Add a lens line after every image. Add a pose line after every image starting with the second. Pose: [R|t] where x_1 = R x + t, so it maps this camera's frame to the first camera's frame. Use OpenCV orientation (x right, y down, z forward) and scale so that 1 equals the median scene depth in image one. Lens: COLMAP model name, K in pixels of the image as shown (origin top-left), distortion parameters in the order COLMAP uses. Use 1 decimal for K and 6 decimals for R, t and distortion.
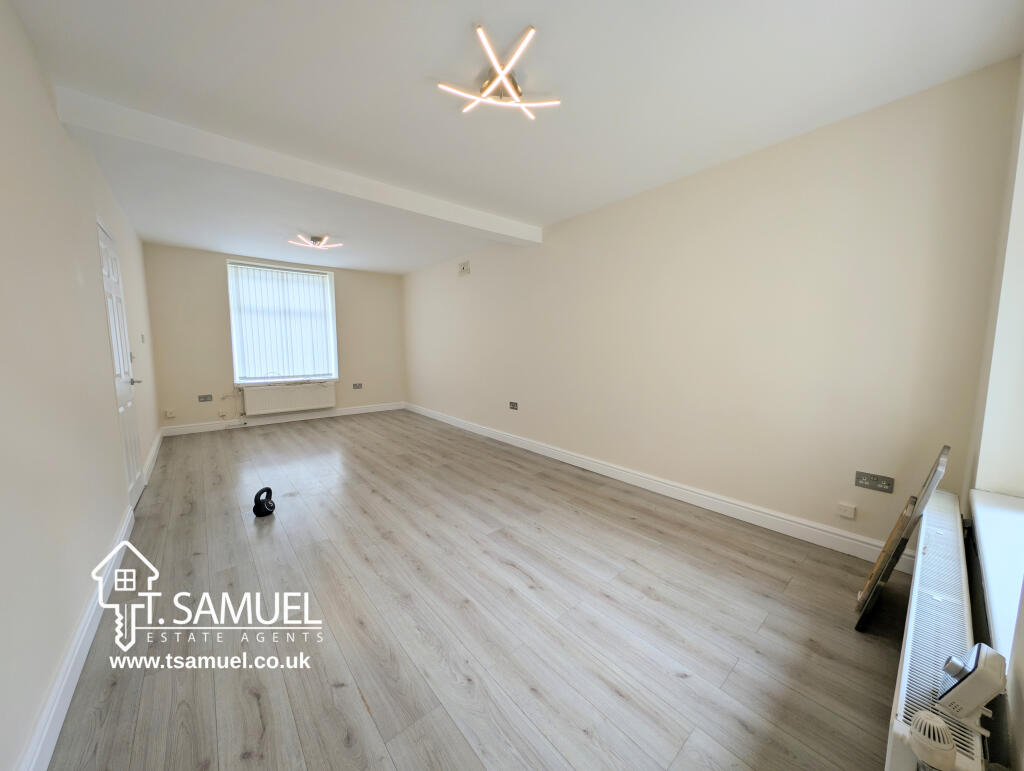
lens RADIAL K [[363.5, 0, 511.4], [0, 363.5, 382.3], [0, 0, 1]] dist [0.007629, -0.005519]
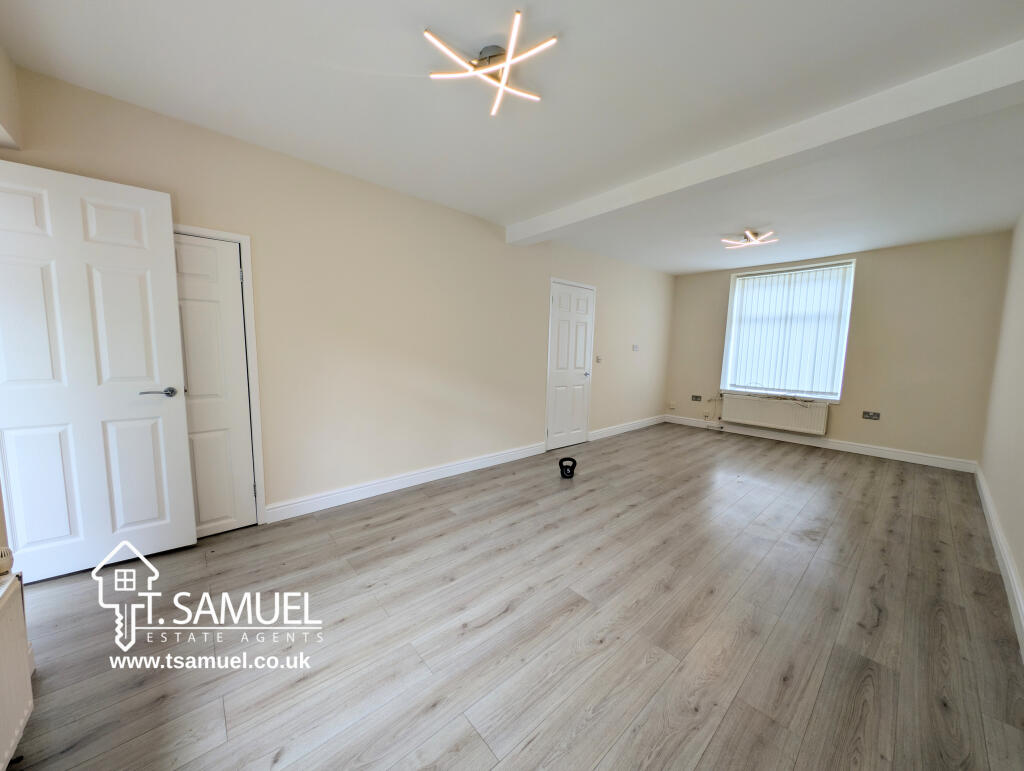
lens RADIAL K [[363.5, 0, 511.4], [0, 363.5, 382.3], [0, 0, 1]] dist [0.007629, -0.005519]
pose [[0.013492, 0.092373, -0.995633, 0.592599], [-0.121274, 0.988524, 0.090070, -0.074464], [0.992527, 0.119529, 0.024540, 0.687633]]
